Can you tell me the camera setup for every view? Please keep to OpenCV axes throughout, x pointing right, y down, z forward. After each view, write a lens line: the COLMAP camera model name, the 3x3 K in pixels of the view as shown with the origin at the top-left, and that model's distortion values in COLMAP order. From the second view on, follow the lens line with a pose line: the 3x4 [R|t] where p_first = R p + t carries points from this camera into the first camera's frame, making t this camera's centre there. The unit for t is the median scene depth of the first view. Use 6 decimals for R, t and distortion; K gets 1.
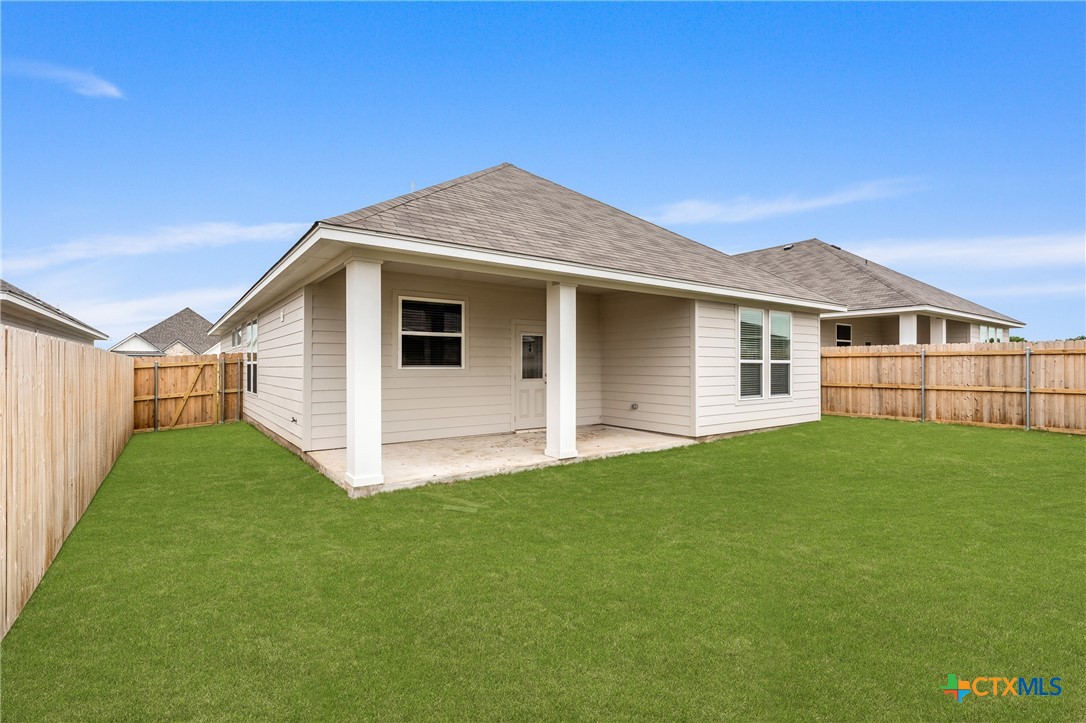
lens RADIAL K [[549.2, 0, 543.0], [0, 549.2, 361.5], [0, 0, 1]] dist [-0.001183, -0.000137]
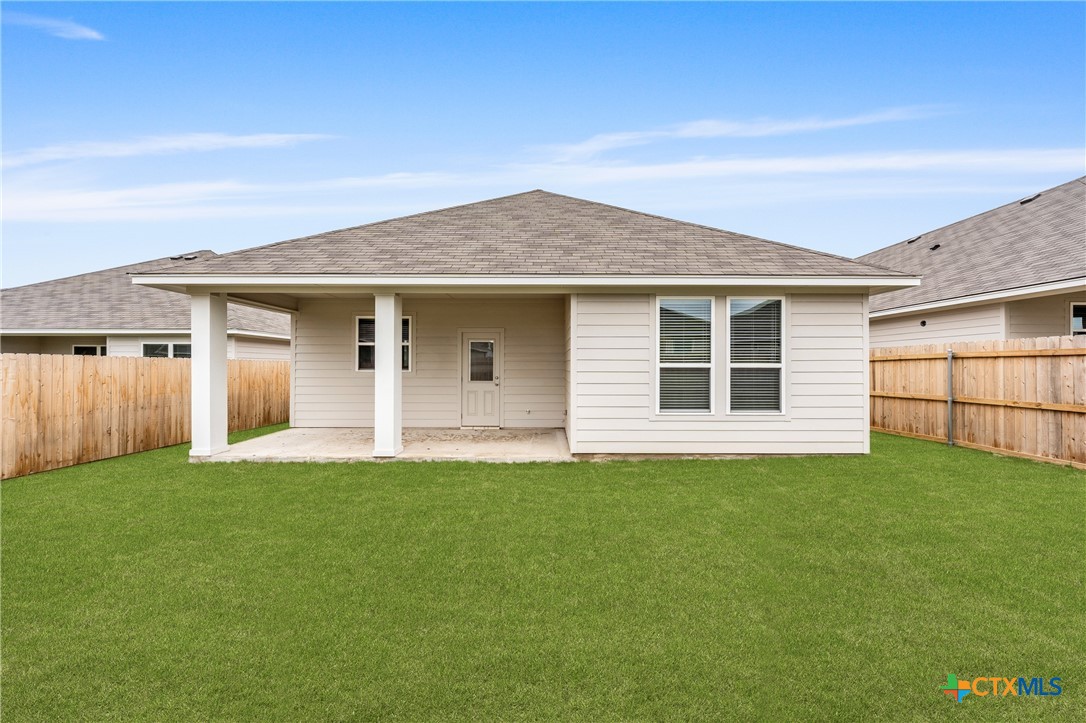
lens RADIAL K [[414.2, 0, 541.5], [0, 414.2, 362.0], [0, 0, 1]] dist [-0.006287, -0.000061]
pose [[0.779213, -0.004157, -0.626745, 0.566497], [0.003070, 0.999991, -0.002816, -0.003857], [0.626752, 0.000270, 0.779219, 0.404258]]
